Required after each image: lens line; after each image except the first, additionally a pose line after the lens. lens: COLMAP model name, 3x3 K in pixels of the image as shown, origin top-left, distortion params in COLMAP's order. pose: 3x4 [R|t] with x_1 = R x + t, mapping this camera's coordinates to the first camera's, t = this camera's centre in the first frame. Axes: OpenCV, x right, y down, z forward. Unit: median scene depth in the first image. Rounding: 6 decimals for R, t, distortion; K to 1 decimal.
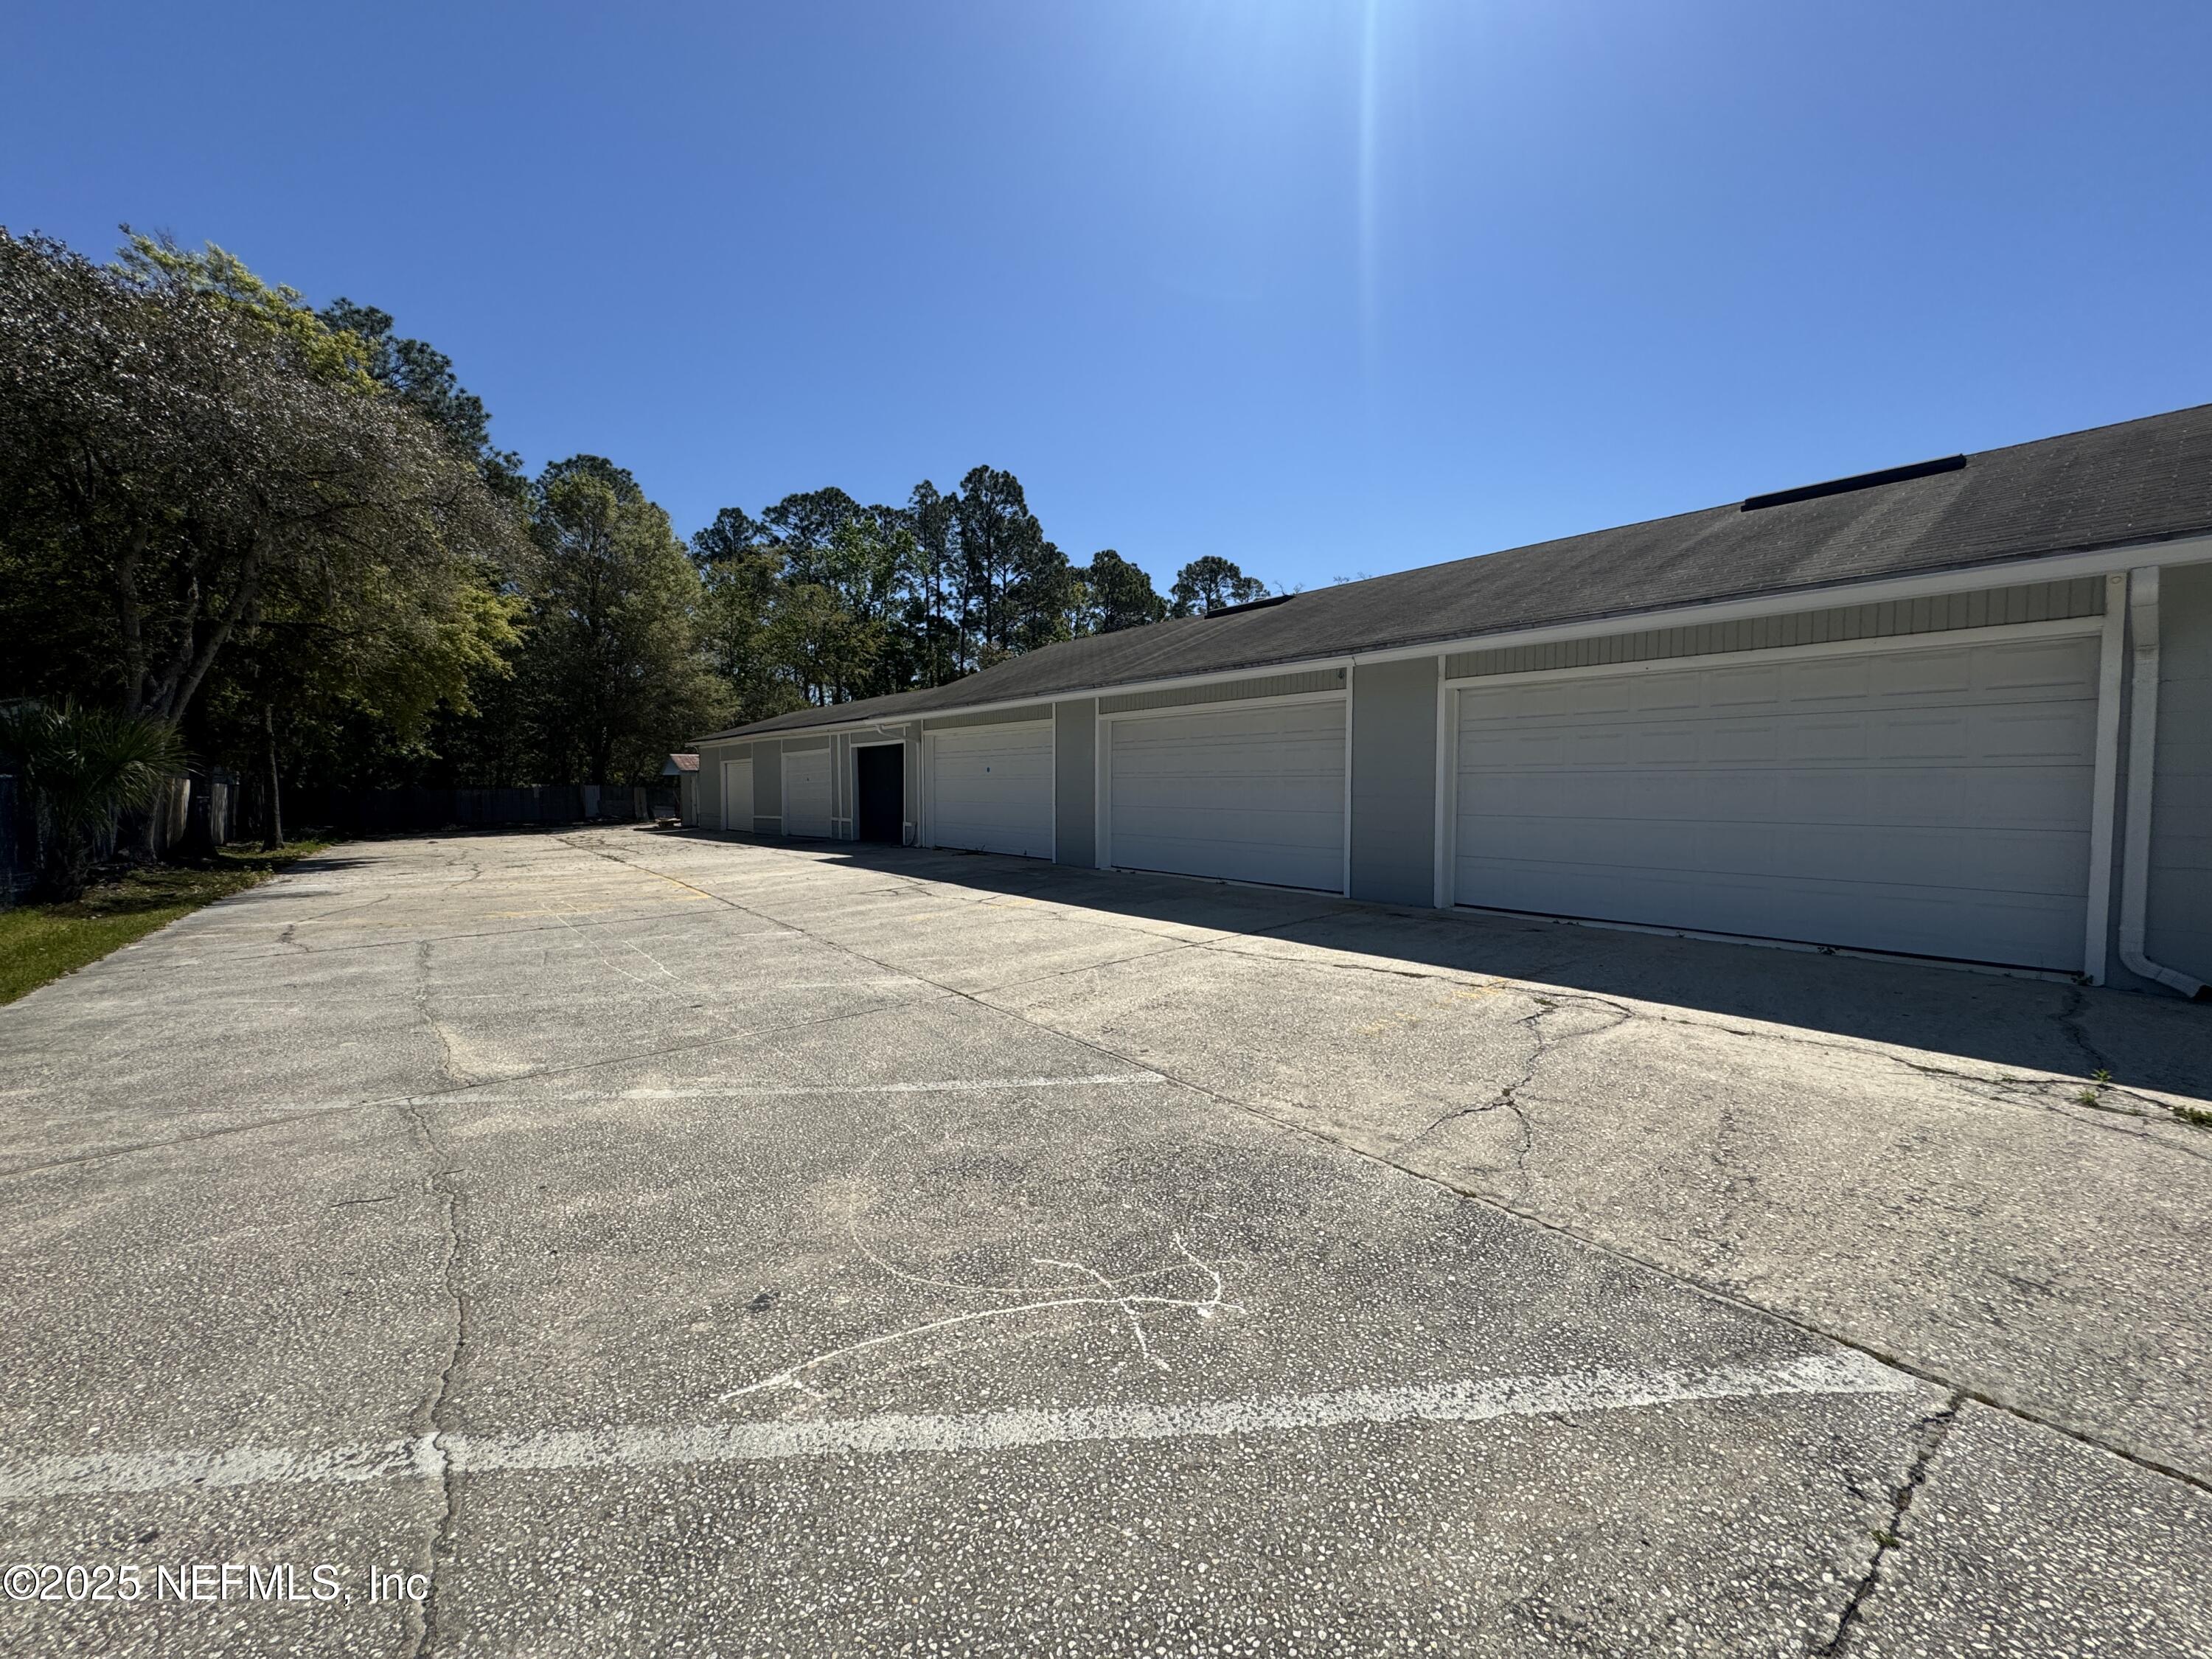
lens RADIAL K [[882.2, 0, 1106.0], [0, 882.2, 829.5], [0, 0, 1]] dist [0.001725, 0.000234]
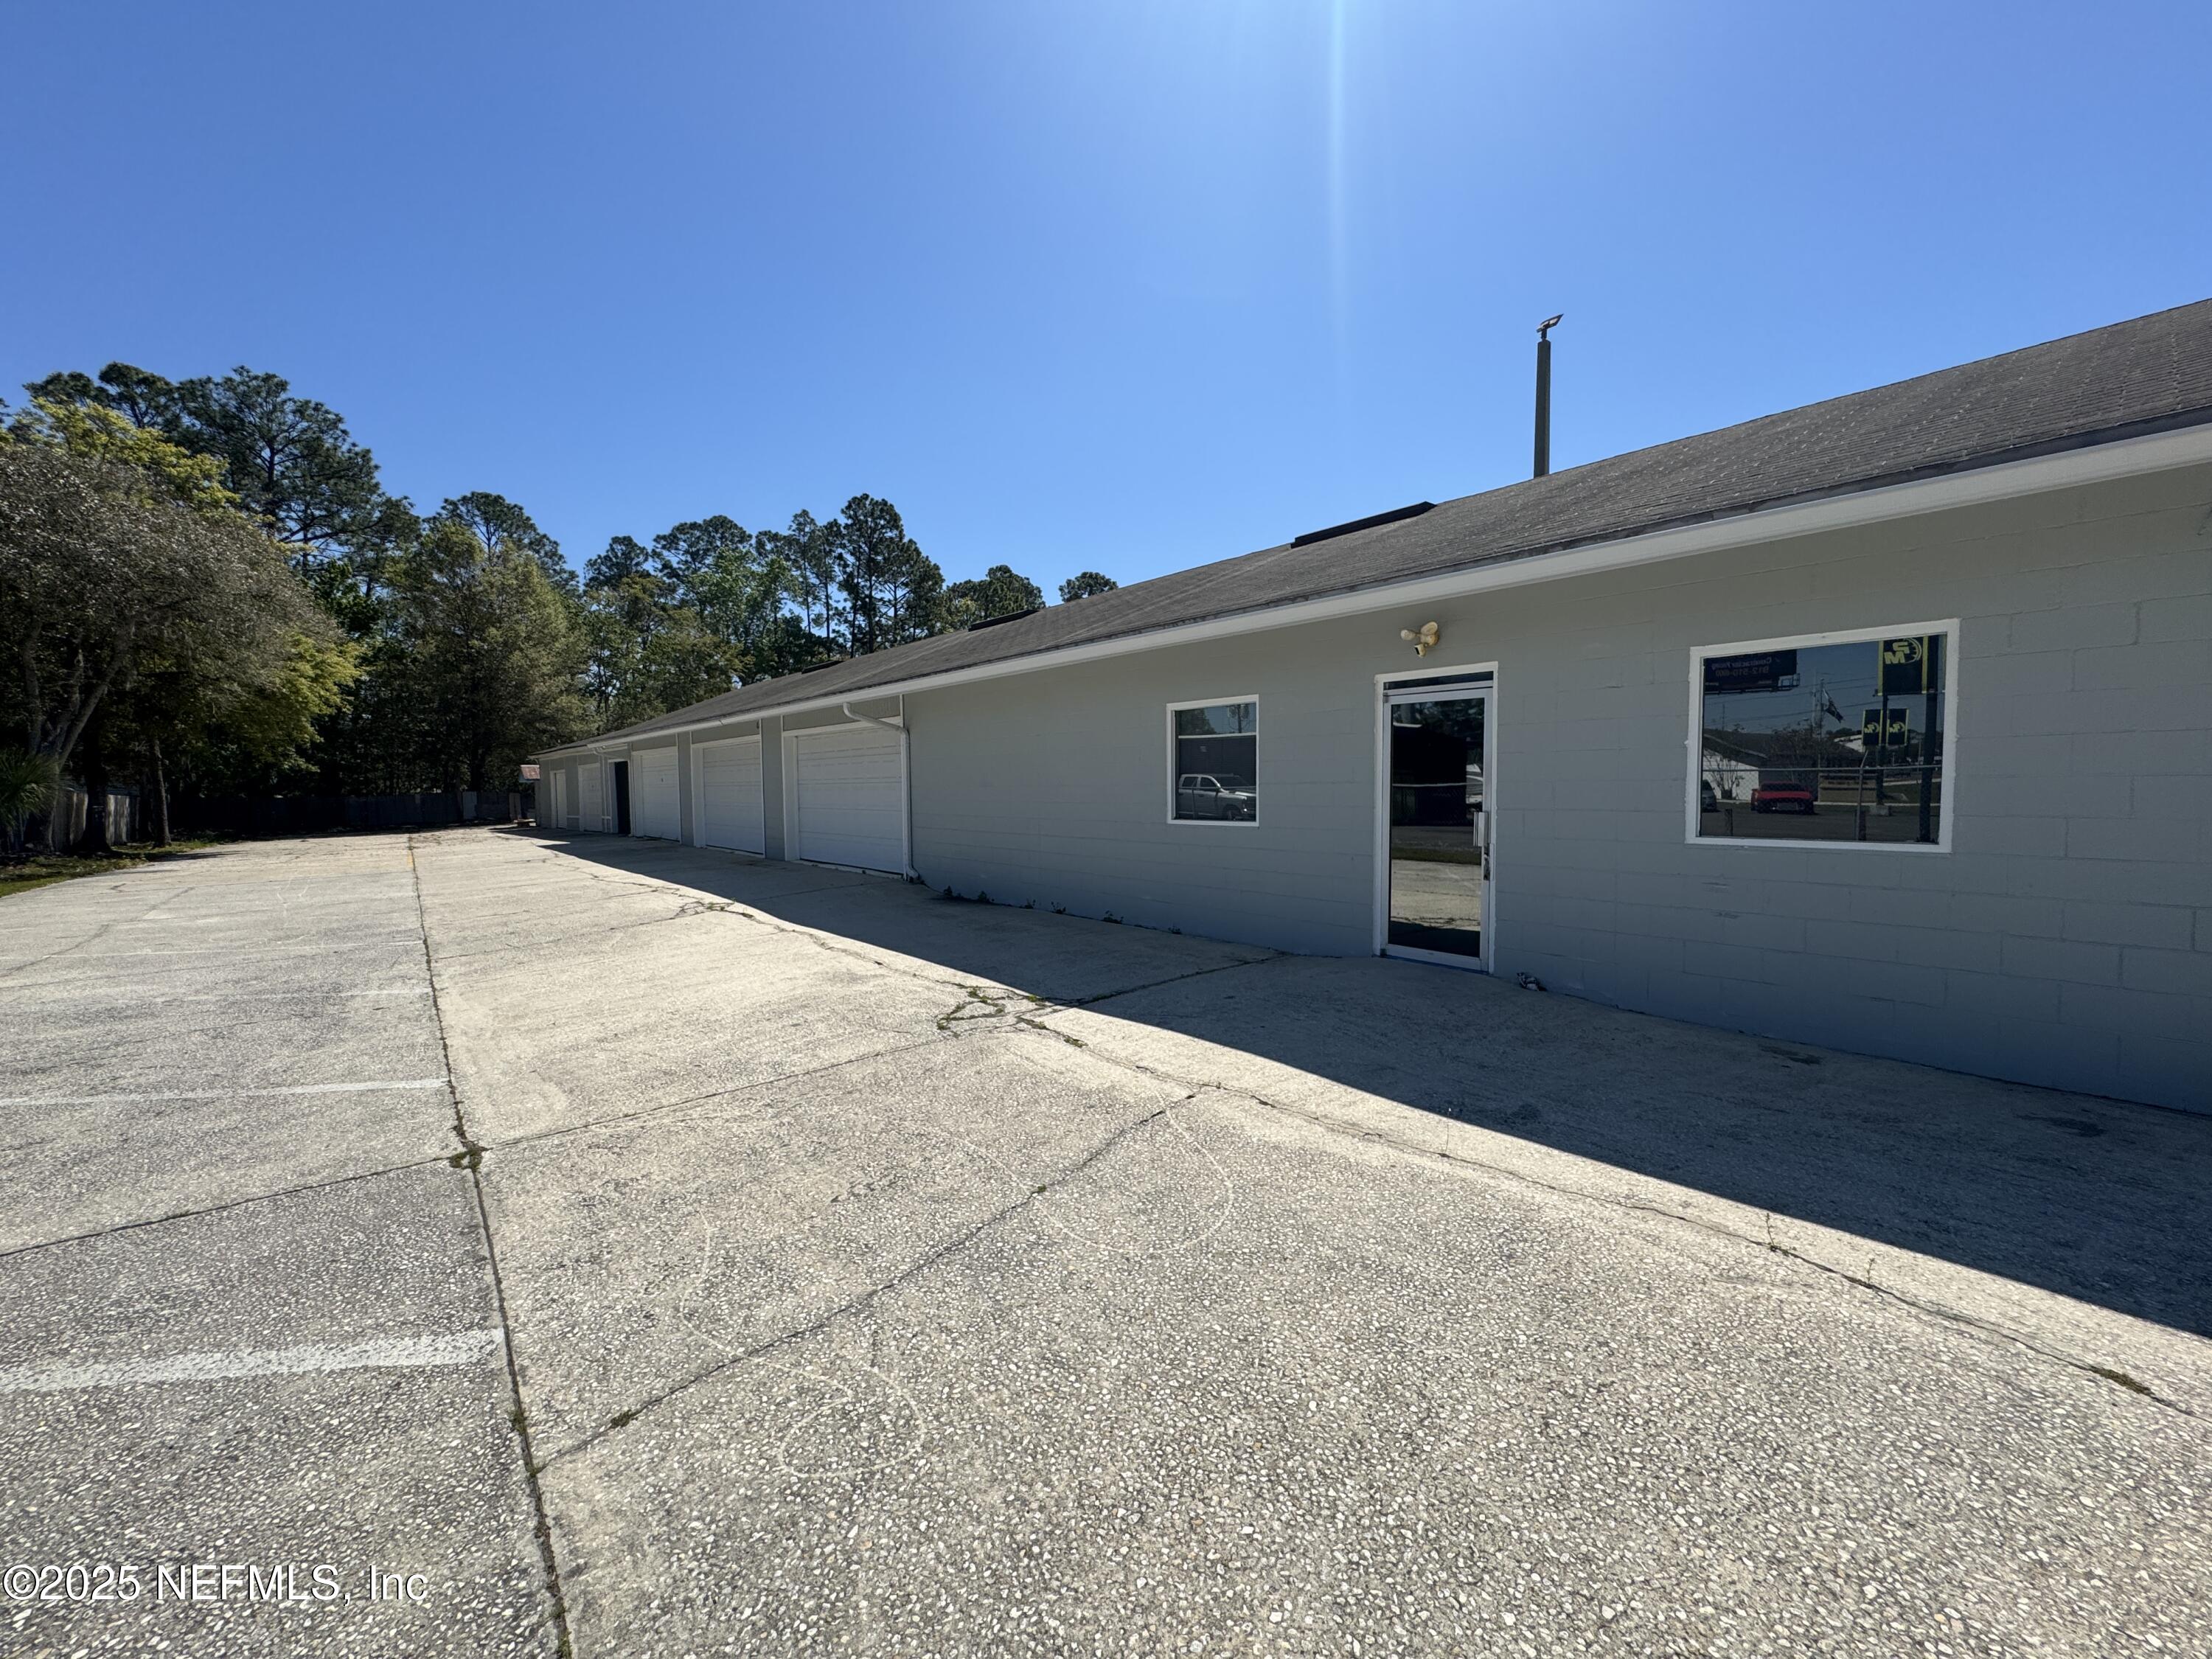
lens RADIAL K [[882.2, 0, 1106.0], [0, 882.2, 829.5], [0, 0, 1]] dist [0.001725, 0.000234]
pose [[0.999535, -0.013931, 0.027117, 0.192033], [0.013852, 0.999899, 0.003091, 0.006193], [-0.027158, -0.002714, 0.999627, -0.155359]]
